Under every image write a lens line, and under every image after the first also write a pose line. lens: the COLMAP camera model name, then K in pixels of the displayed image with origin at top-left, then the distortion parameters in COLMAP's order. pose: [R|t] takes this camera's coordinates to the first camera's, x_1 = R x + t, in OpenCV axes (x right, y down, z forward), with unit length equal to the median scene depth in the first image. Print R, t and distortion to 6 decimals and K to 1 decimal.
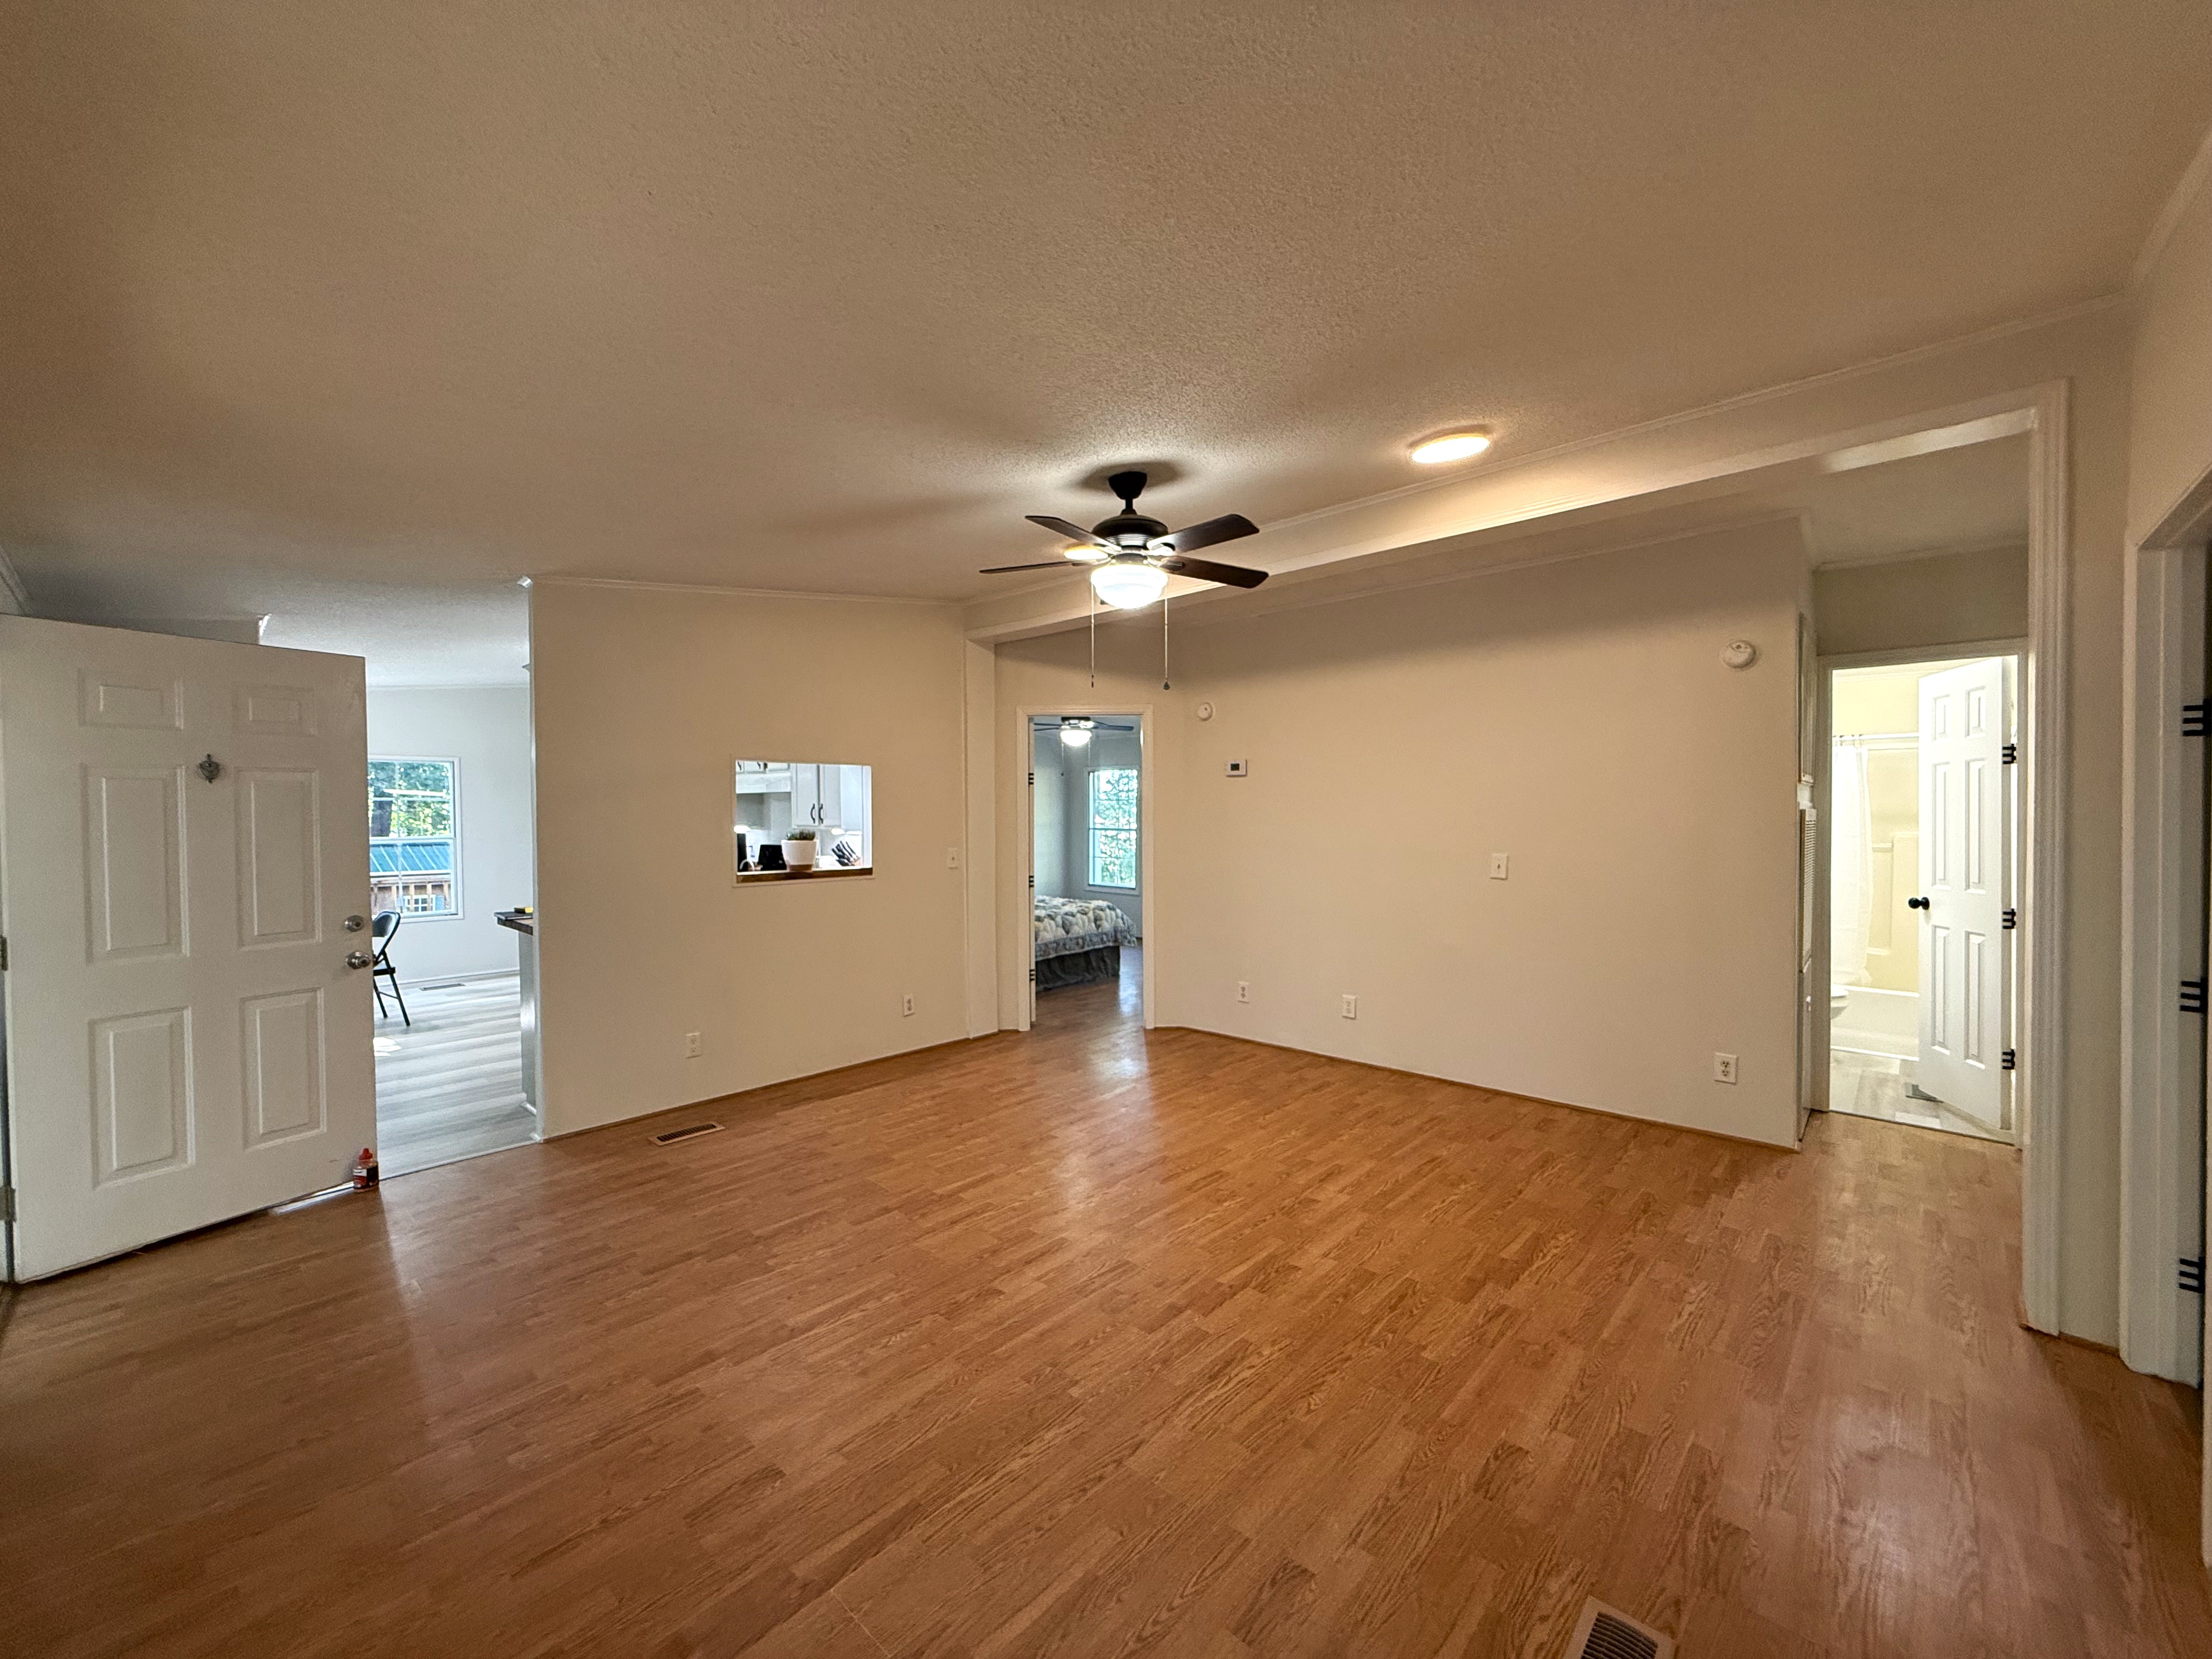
lens RADIAL K [[876.7, 0, 1099.4], [0, 876.7, 826.6], [0, 0, 1]] dist [-0.001140, 0.000473]
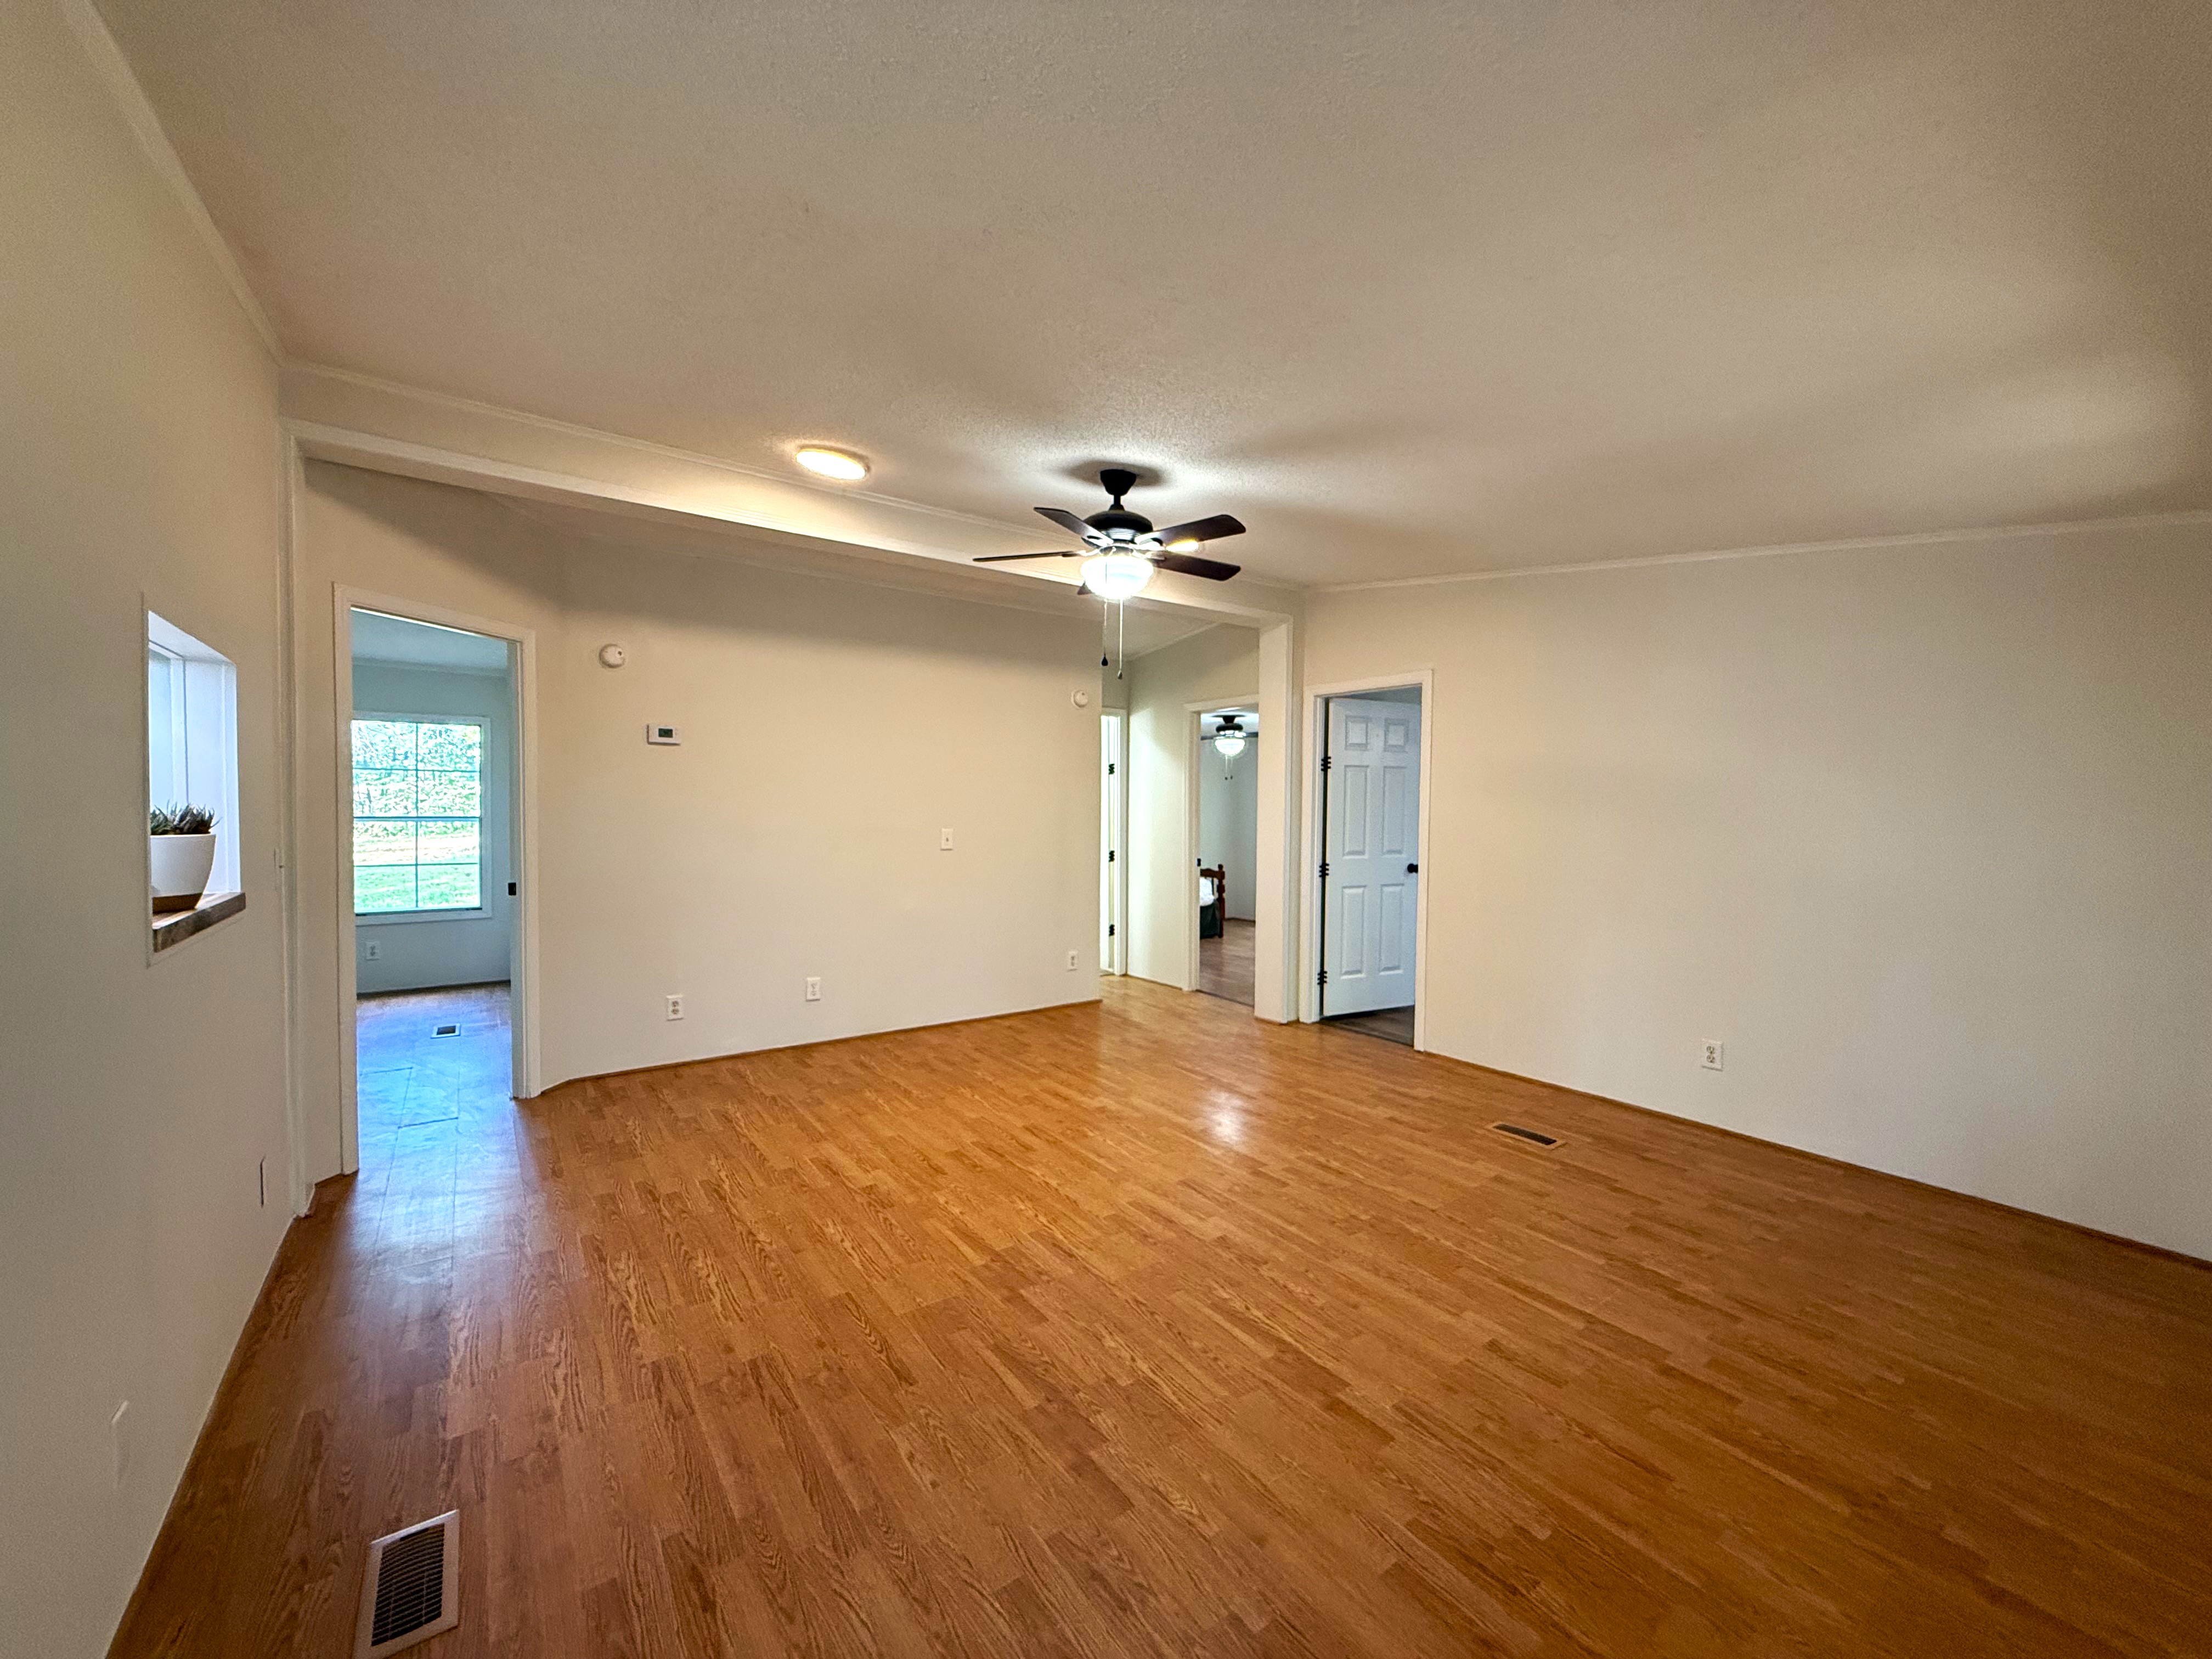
lens RADIAL K [[876.7, 0, 1093.1], [0, 876.7, 829.4], [0, 0, 1]] dist [-0.001140, 0.000473]
pose [[0.201445, -0.021011, 0.979274, -0.931525], [0.003428, 0.999779, 0.020746, 0.008789], [-0.979494, -0.000822, 0.201473, 0.740871]]
